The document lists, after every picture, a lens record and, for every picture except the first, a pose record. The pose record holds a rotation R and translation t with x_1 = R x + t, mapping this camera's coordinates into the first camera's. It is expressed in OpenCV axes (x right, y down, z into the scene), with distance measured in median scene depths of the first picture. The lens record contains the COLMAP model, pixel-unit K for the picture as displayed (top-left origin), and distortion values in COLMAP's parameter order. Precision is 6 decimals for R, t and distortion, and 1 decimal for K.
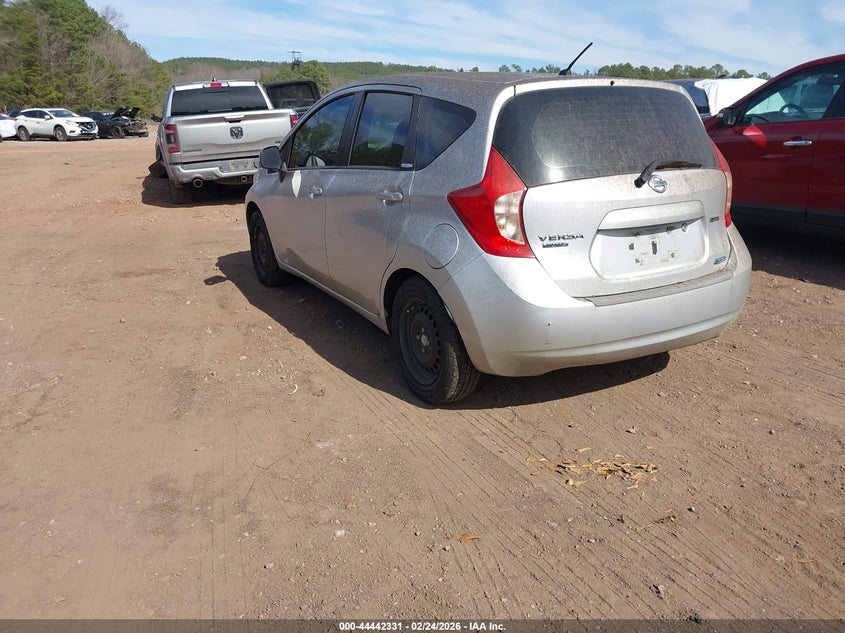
lens RADIAL K [[654.6, 0, 422.5], [0, 654.6, 316.5], [0, 0, 1]] dist [0.003210, 0.009222]
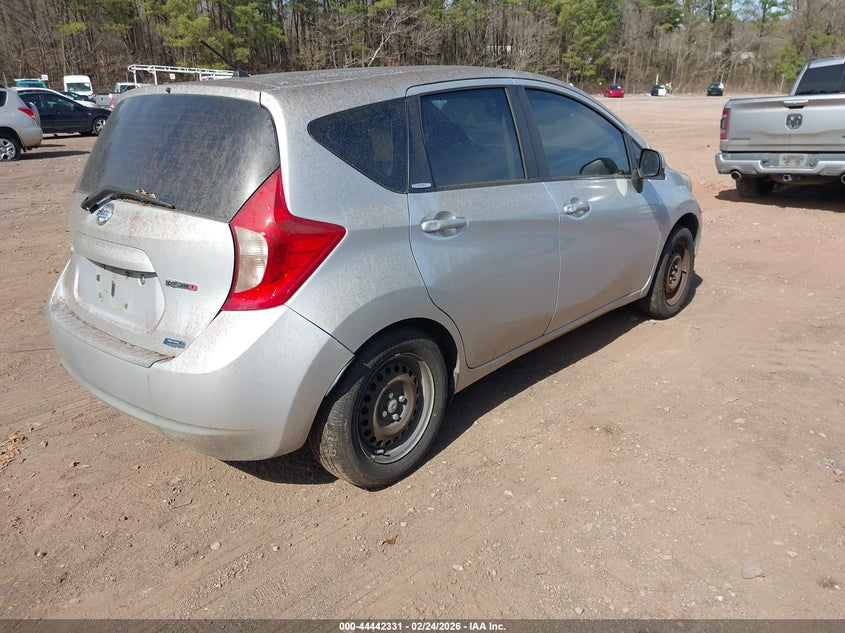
lens RADIAL K [[654.6, 0, 422.5], [0, 654.6, 316.5], [0, 0, 1]] dist [0.003210, 0.009222]
pose [[0.359889, 0.313946, -0.878589, 0.347481], [-0.279461, 0.934723, 0.219531, -0.102434], [0.890158, 0.166525, 0.424132, 0.278957]]
